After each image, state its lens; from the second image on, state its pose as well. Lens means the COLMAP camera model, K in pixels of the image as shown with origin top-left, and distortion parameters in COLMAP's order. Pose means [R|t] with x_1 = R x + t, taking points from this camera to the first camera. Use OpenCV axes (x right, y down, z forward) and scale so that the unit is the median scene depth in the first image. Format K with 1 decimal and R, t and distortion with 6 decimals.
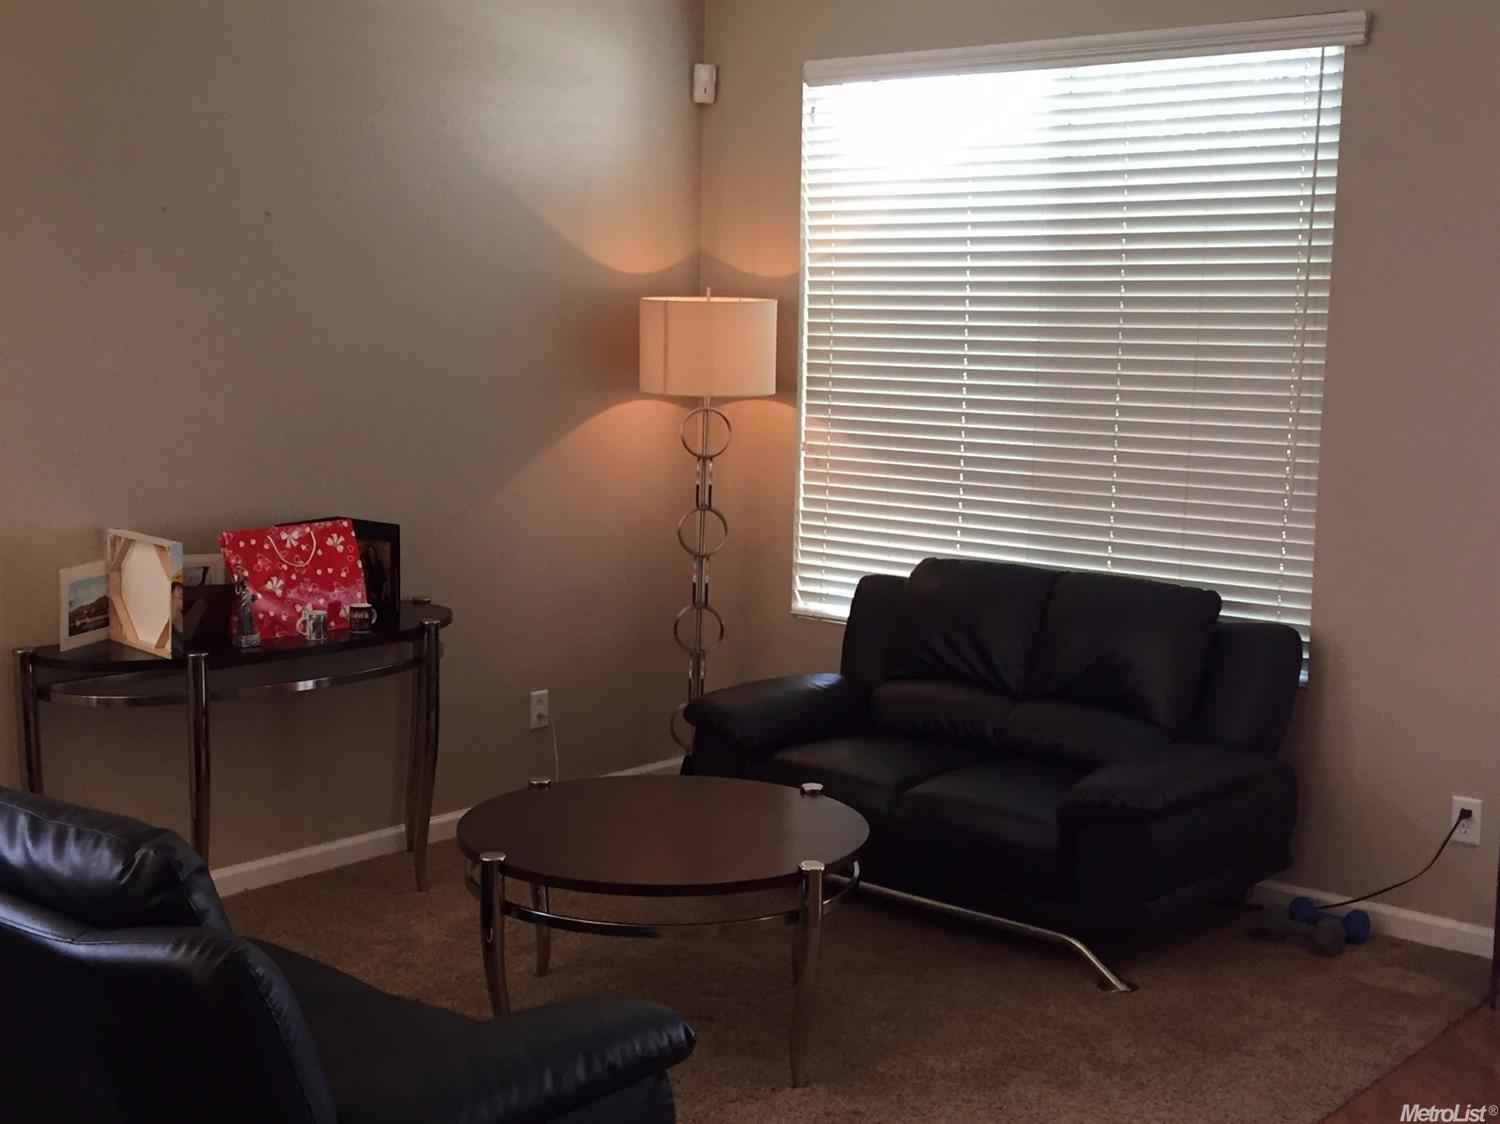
lens RADIAL K [[1878.6, 0, 750.0], [0, 1878.6, 562.0], [0, 0, 1]] dist [0.051471, 0.011877]
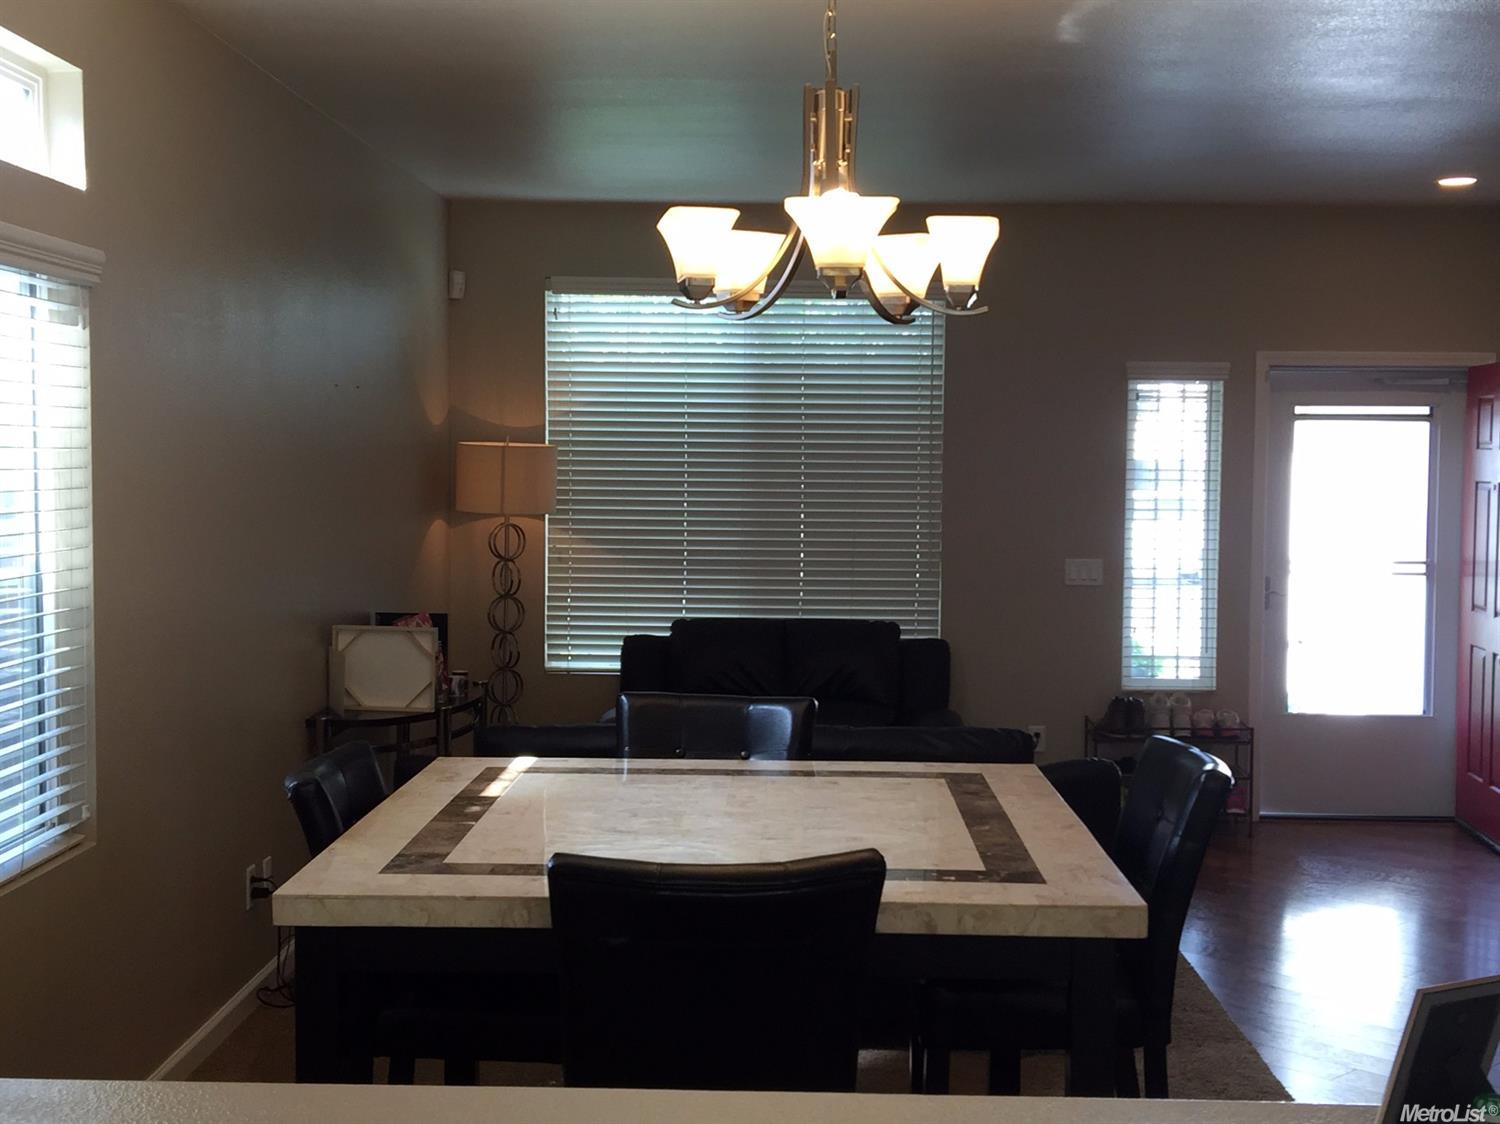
lens RADIAL K [[1878.6, 0, 750.0], [0, 1878.6, 562.0], [0, 0, 1]] dist [0.051471, 0.011877]
pose [[0.779503, -0.046909, 0.624639, -0.756259], [0.084173, 0.995992, -0.030245, 0.002133], [-0.620717, 0.076154, 0.780327, -0.176672]]
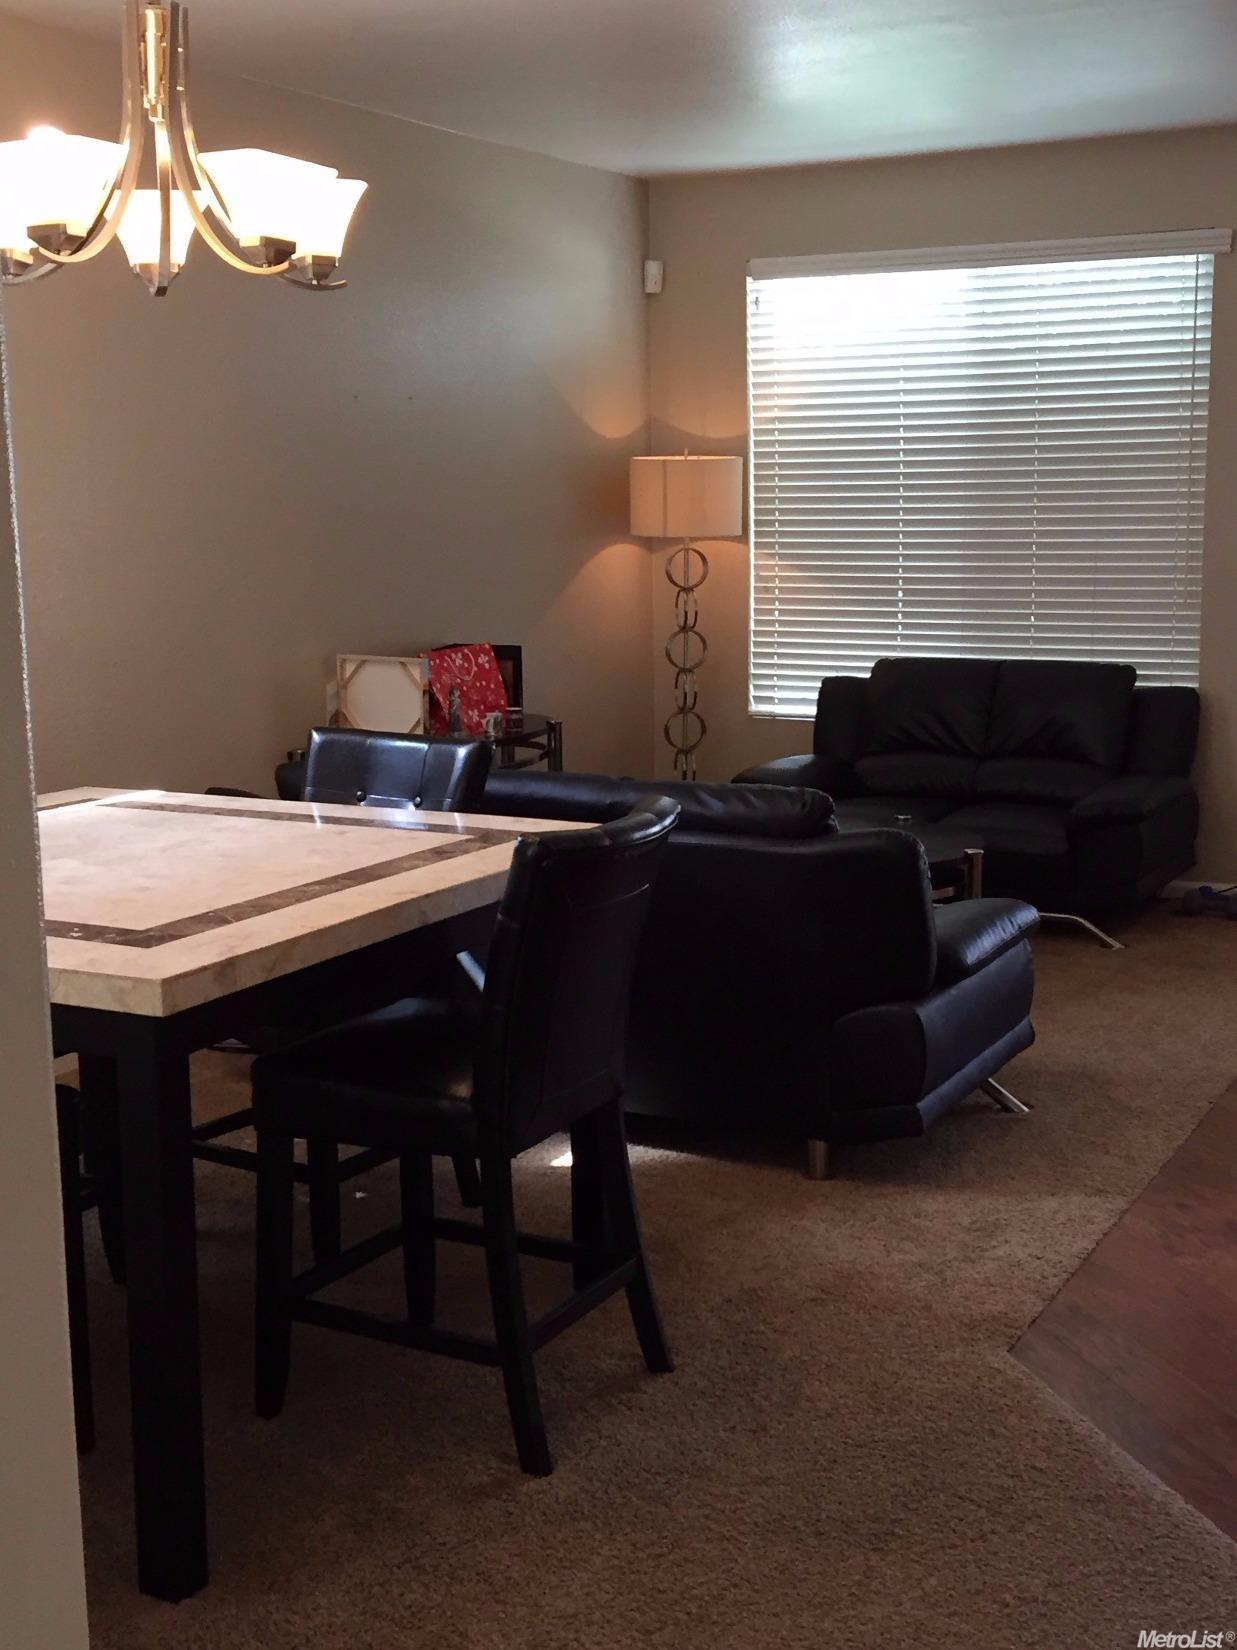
lens RADIAL K [[2066.4, 0, 618.5], [0, 2066.4, 825.0], [0, 0, 1]] dist [0.051471, 0.011877]
pose [[0.976808, -0.065891, 0.203725, -0.358934], [0.058394, 0.997384, 0.042602, 0.038587], [-0.205999, -0.029718, 0.978101, -0.315473]]
